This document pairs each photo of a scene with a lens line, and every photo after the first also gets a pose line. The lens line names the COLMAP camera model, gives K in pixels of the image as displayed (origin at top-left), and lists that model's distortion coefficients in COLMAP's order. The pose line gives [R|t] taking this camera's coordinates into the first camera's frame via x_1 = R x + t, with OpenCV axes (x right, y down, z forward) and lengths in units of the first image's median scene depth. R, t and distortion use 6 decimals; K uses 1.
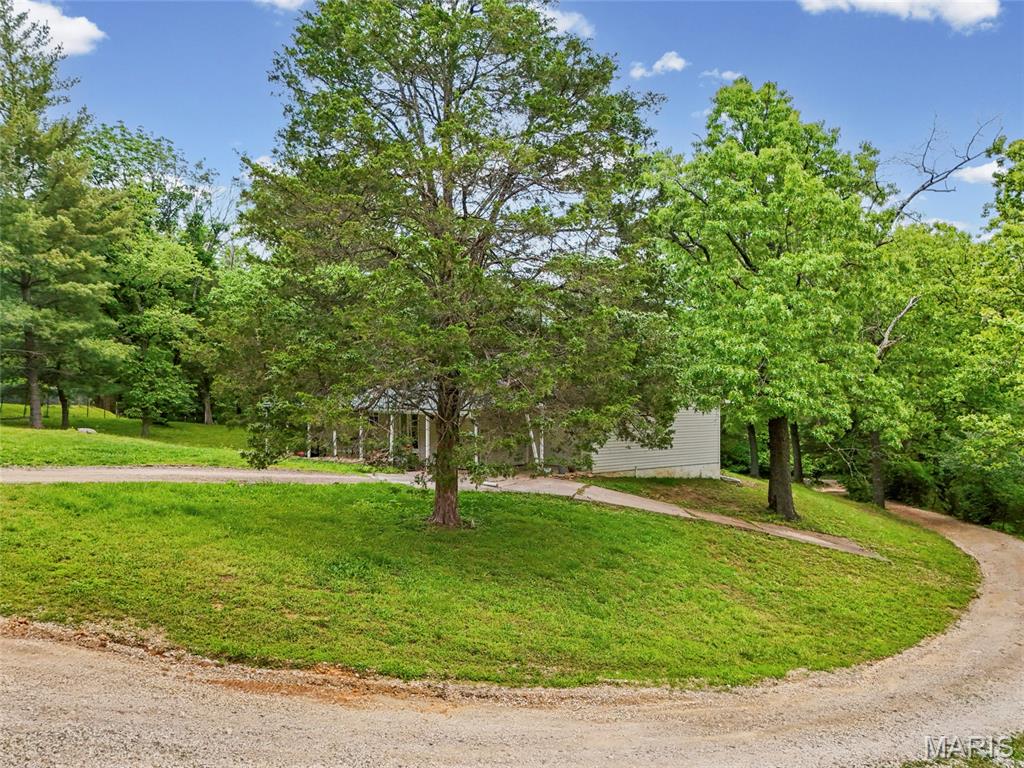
lens RADIAL K [[755.6, 0, 512.7], [0, 755.6, 385.6], [0, 0, 1]] dist [0.081200, -0.074650]
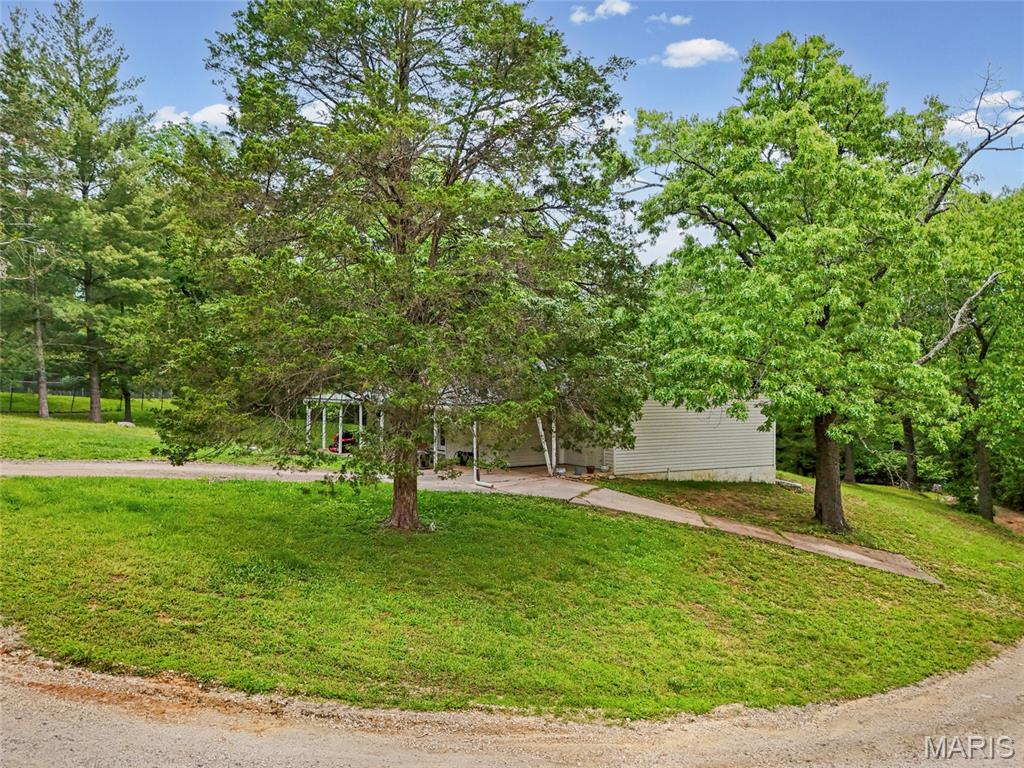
lens RADIAL K [[805.7, 0, 510.8], [0, 805.7, 363.1], [0, 0, 1]] dist [0.072352, -0.059391]
pose [[0.988145, -0.005427, -0.153429, 0.166237], [0.002623, 0.999826, -0.018470, -0.000778], [0.153503, 0.017849, 0.987987, 0.024751]]
